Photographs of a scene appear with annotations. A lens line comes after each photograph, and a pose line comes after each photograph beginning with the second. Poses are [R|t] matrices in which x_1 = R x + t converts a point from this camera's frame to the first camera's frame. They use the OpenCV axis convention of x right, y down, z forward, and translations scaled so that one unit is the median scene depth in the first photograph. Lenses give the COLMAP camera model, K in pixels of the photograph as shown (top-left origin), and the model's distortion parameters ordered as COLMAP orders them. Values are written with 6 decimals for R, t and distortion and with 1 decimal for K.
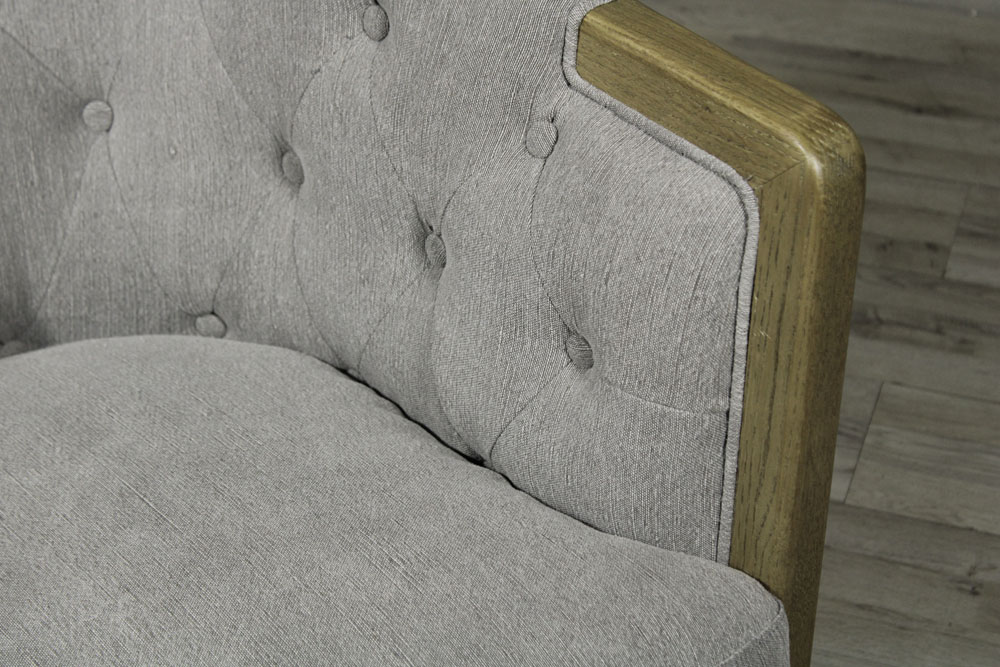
lens RADIAL K [[2366.9, 0, 473.1], [0, 2366.9, 333.4], [0, 0, 1]] dist [0.051490, 0.447821]
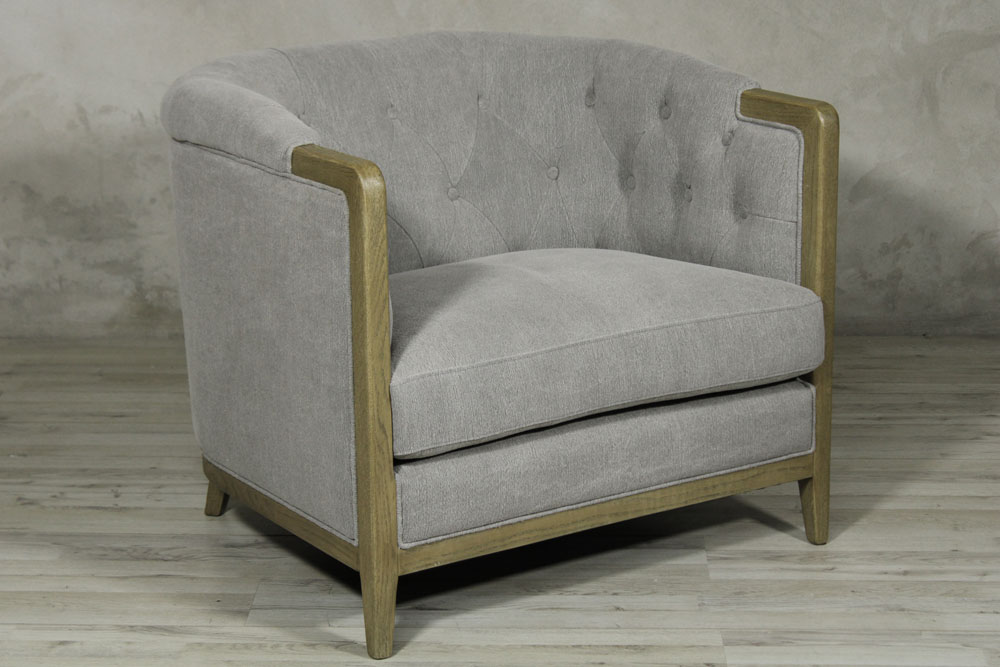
lens RADIAL K [[2366.9, 0, 473.1], [0, 2366.9, 333.4], [0, 0, 1]] dist [0.051490, 0.447821]
pose [[0.996376, -0.002980, -0.085009, -0.033901], [-0.024054, 0.948723, -0.315193, 1.027679], [0.081589, 0.316096, 0.945213, -1.587513]]
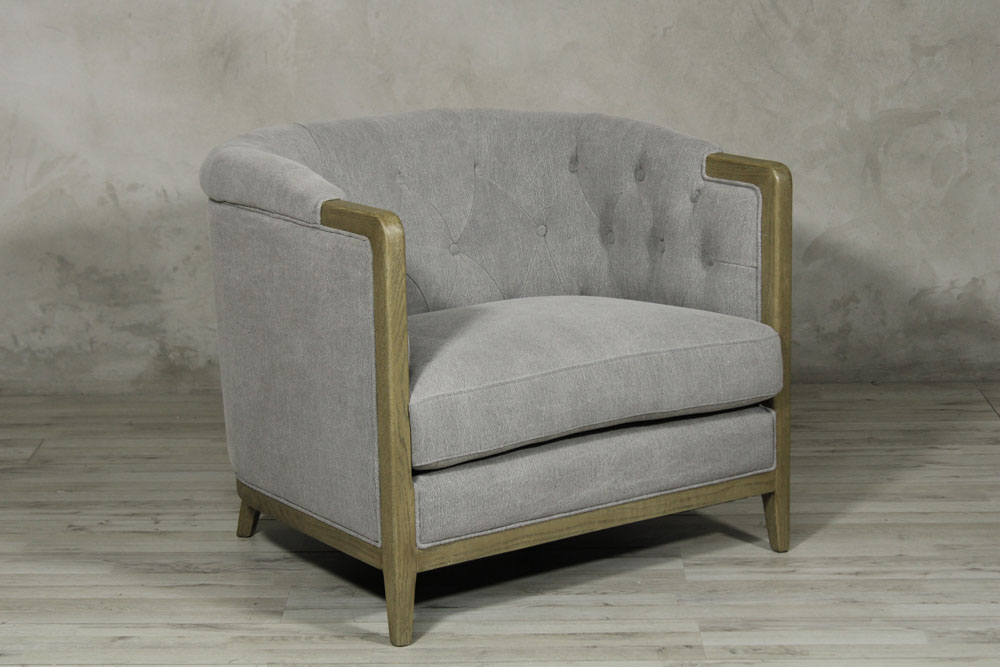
lens RADIAL K [[2366.9, 0, 473.1], [0, 2366.9, 333.4], [0, 0, 1]] dist [0.051490, 0.447821]
pose [[0.997566, -0.018185, -0.067308, -0.058953], [-0.007328, 0.932690, -0.360606, 1.249830], [0.069335, 0.360221, 0.930287, -1.923567]]
